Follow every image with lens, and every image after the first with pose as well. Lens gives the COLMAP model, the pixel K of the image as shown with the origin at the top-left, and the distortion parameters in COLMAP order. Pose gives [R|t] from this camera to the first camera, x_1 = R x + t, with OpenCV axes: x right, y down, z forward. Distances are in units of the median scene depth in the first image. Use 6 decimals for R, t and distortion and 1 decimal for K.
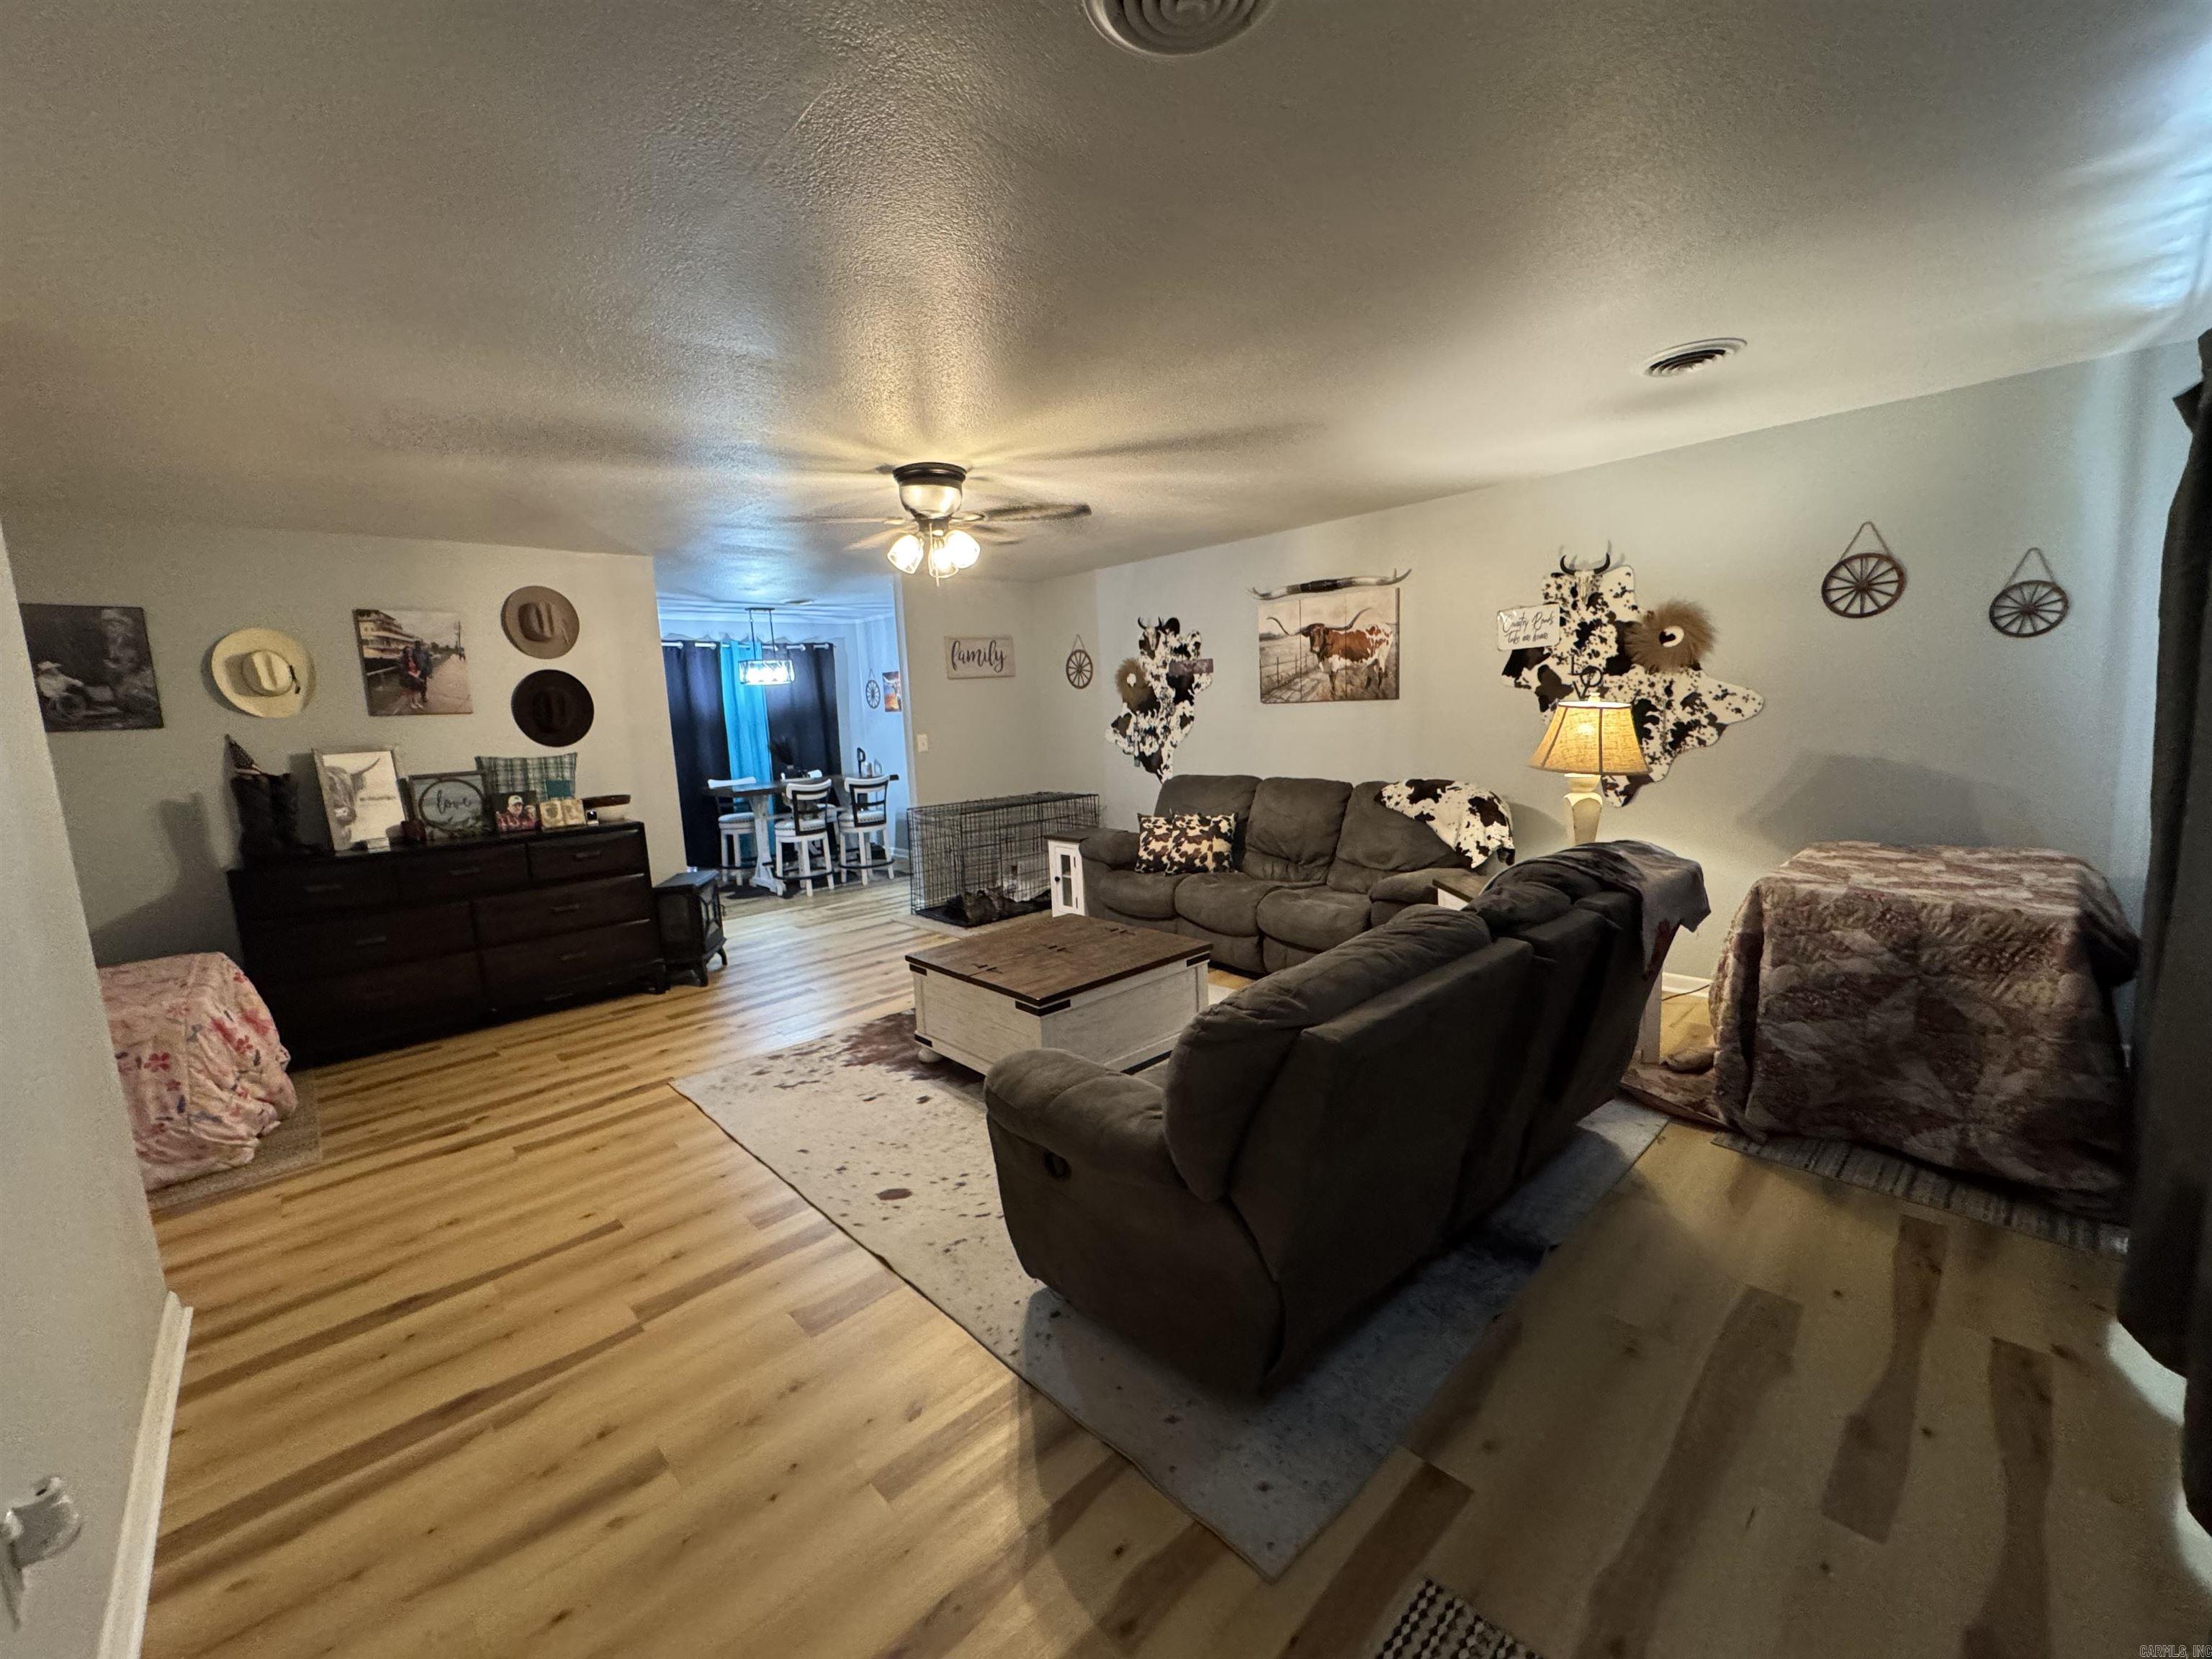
lens RADIAL K [[887.4, 0, 1106.6], [0, 887.4, 832.9], [0, 0, 1]] dist [-0.004669, 0.000220]
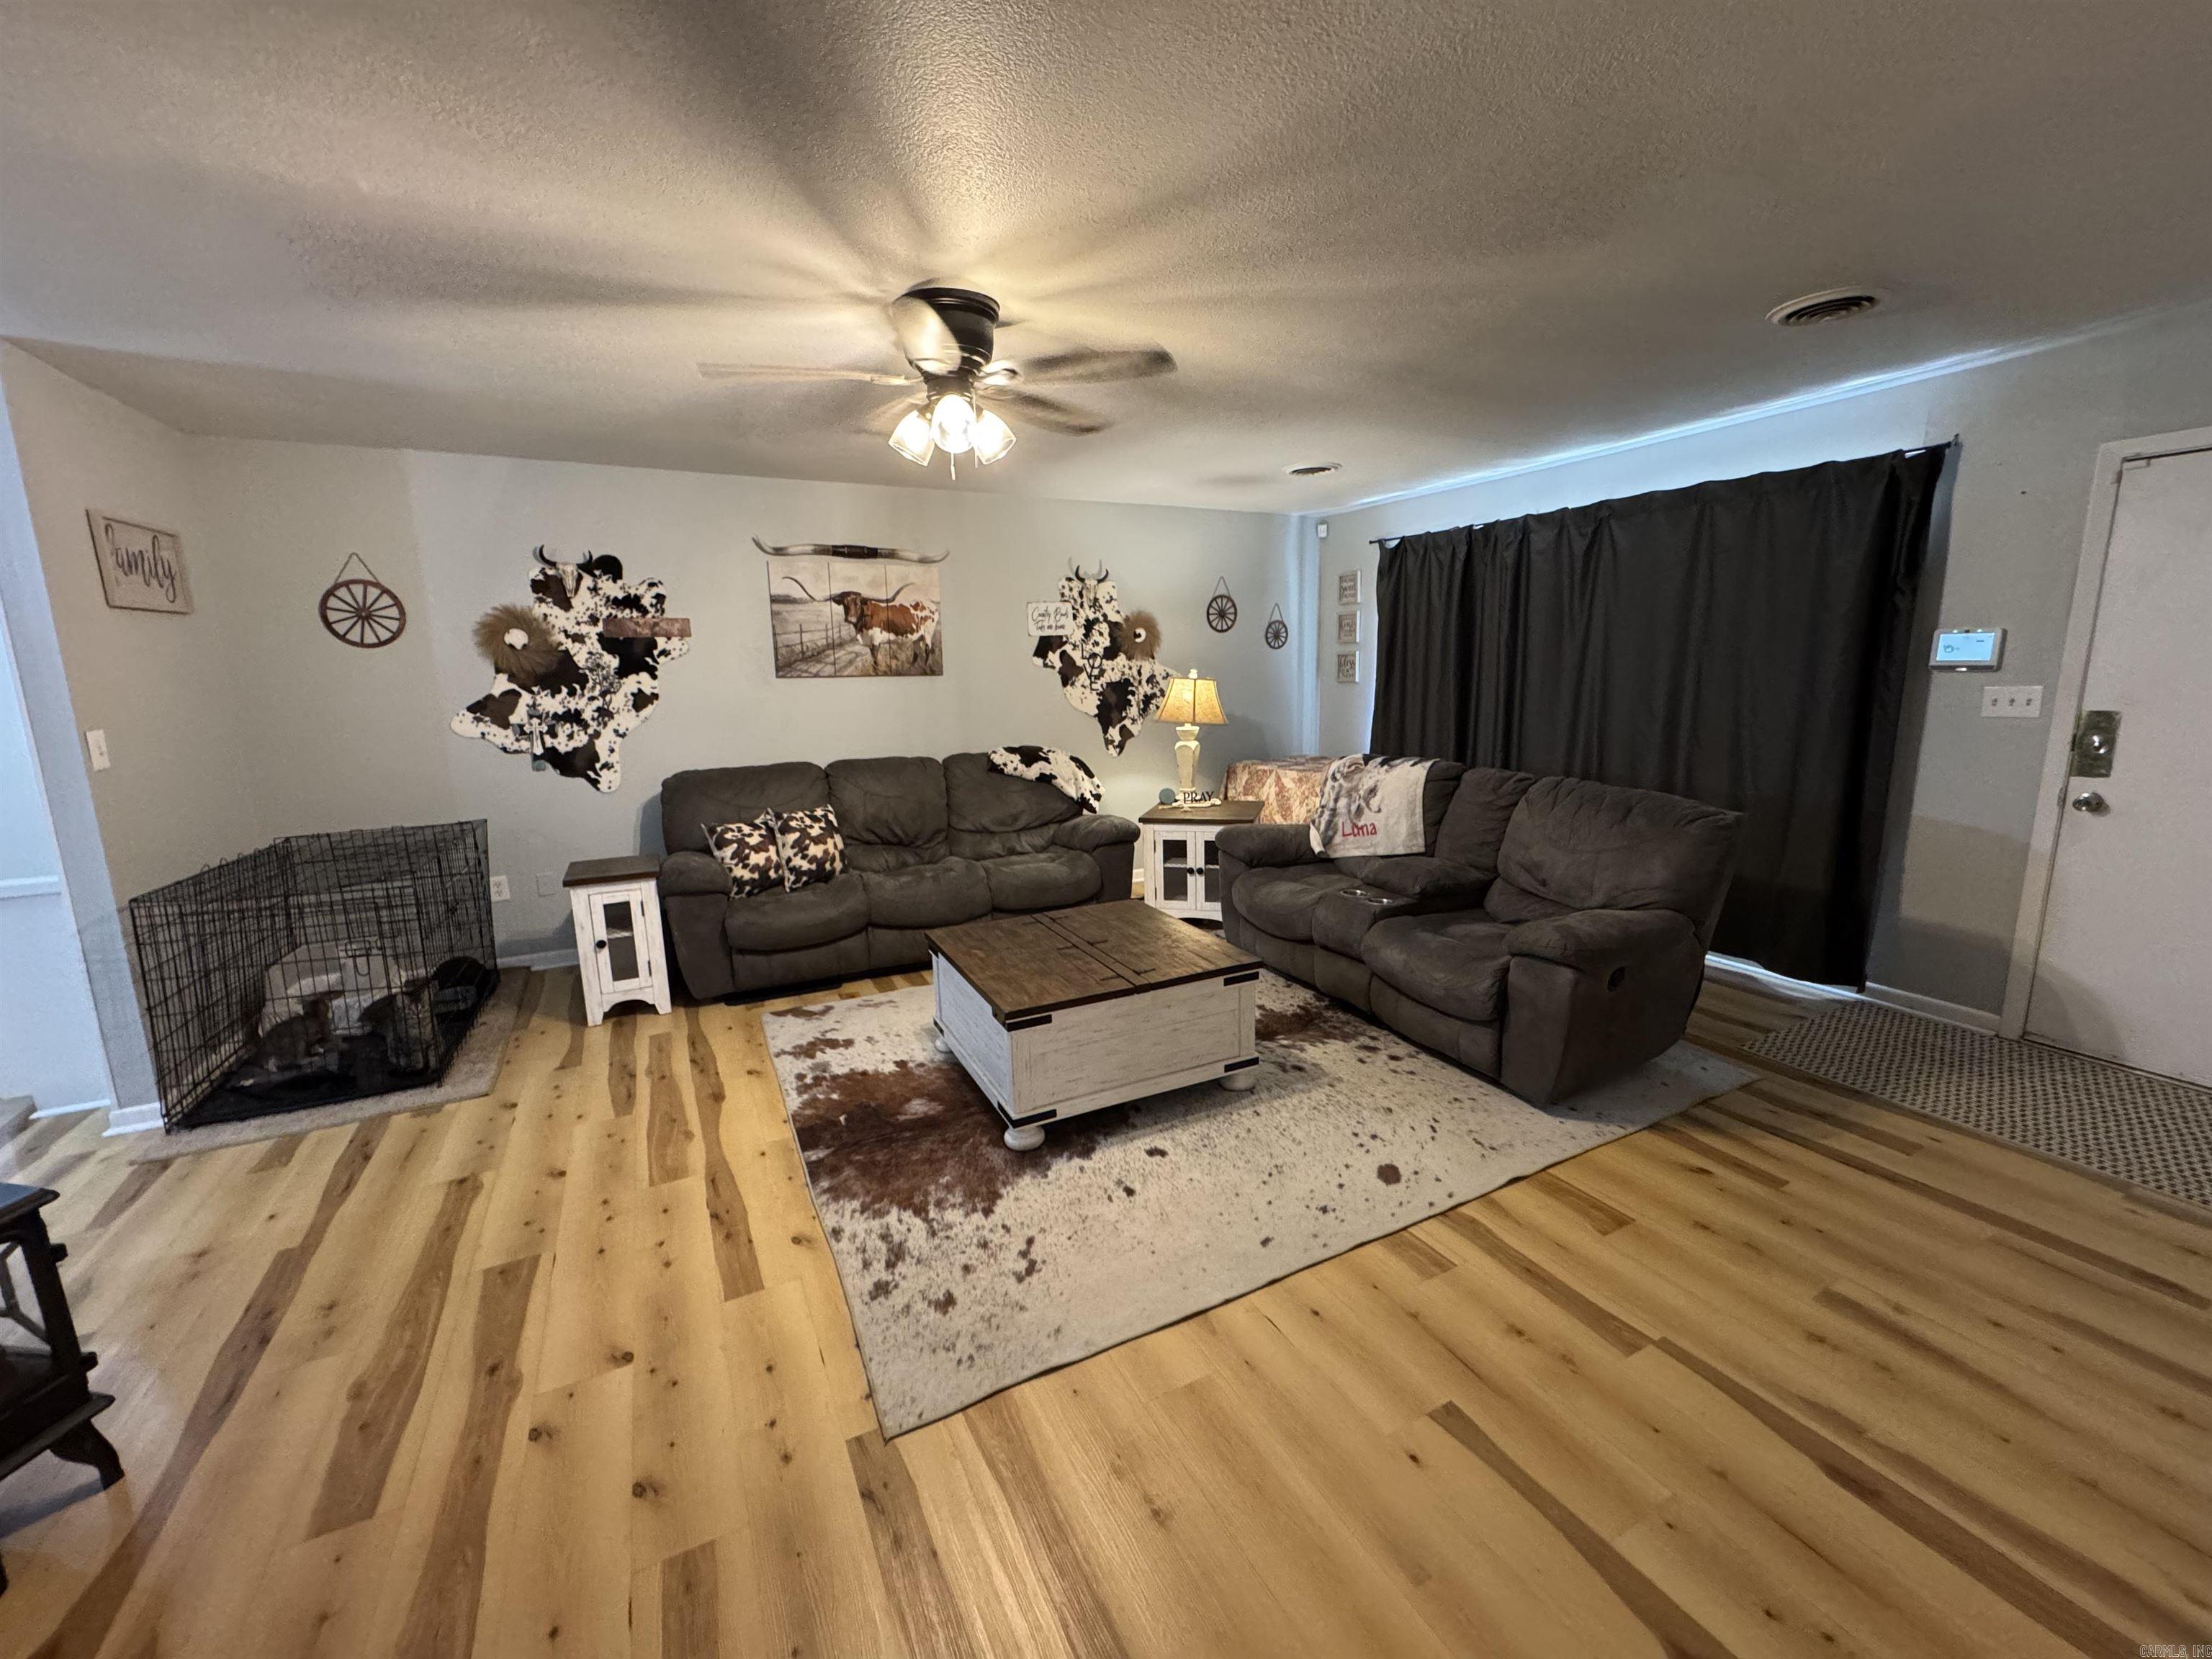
lens RADIAL K [[887.4, 0, 1110.4], [0, 887.4, 827.4], [0, 0, 1]] dist [-0.004669, 0.000220]
pose [[0.276651, -0.128439, 0.952348, -0.624102], [0.144203, 0.985355, 0.091001, -0.040691], [-0.950089, 0.112156, 0.291121, 0.522253]]
